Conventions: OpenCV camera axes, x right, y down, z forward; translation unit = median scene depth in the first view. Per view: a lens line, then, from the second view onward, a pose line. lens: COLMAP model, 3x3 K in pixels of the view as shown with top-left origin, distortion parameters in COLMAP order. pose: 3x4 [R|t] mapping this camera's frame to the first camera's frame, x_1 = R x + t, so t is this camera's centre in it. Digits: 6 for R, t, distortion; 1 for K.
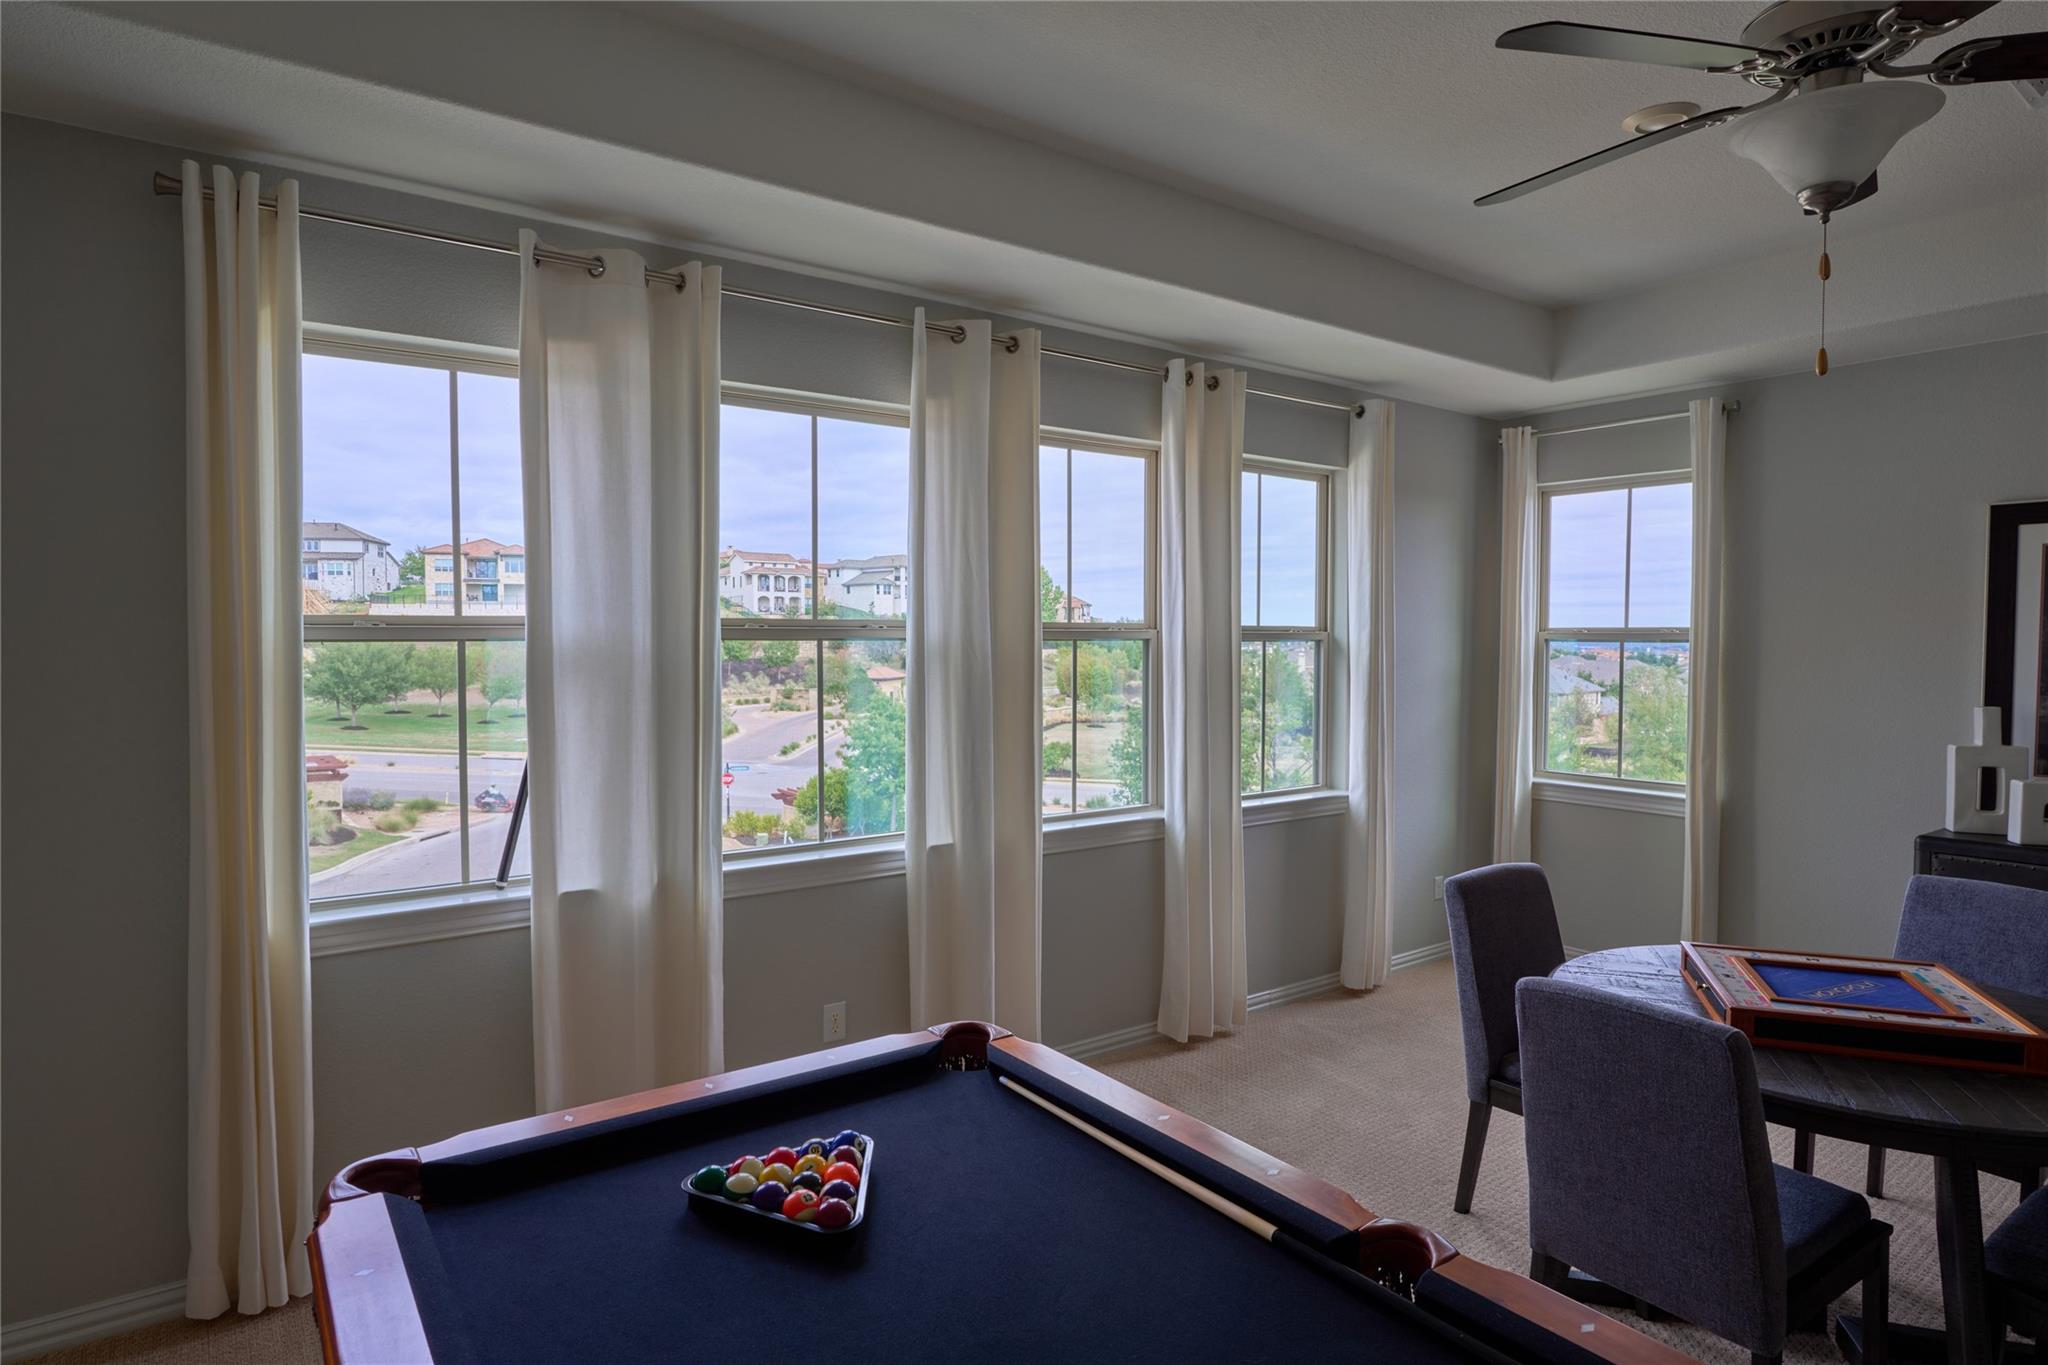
lens RADIAL K [[1129.9, 0, 1024.9], [0, 1129.9, 680.4], [0, 0, 1]] dist [-0.017474, 0.001869]
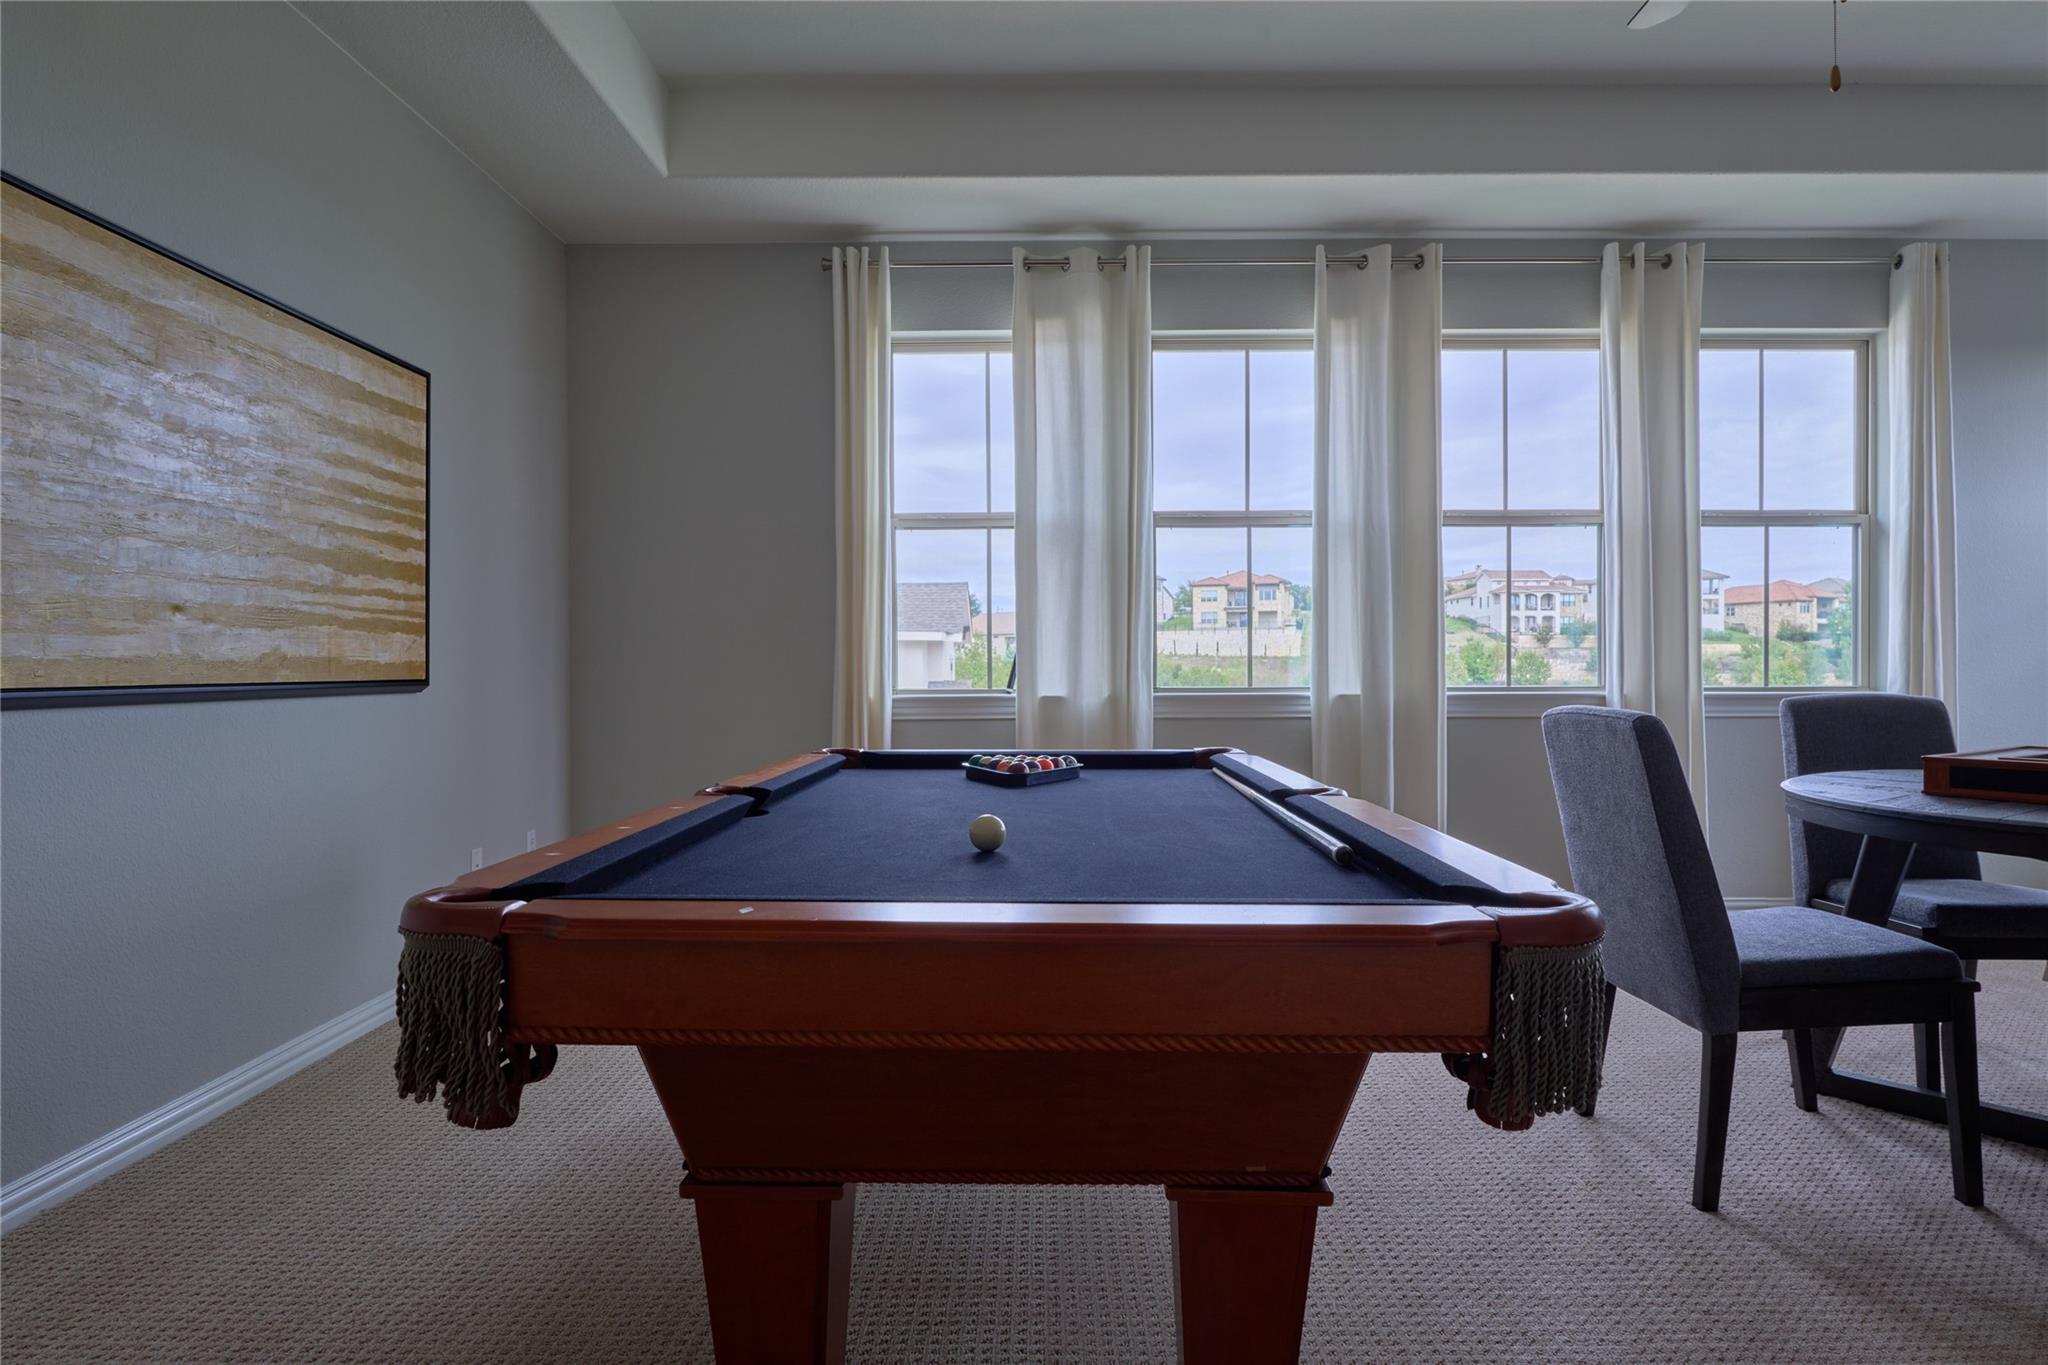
lens RADIAL K [[1129.9, 0, 1021.1], [0, 1129.9, 675.8], [0, 0, 1]] dist [-0.017474, 0.001869]
pose [[0.799134, 0.001363, -0.601152, 0.270757], [-0.017737, 0.999616, -0.021312, 0.117965], [0.600891, 0.027694, 0.798851, -0.110182]]
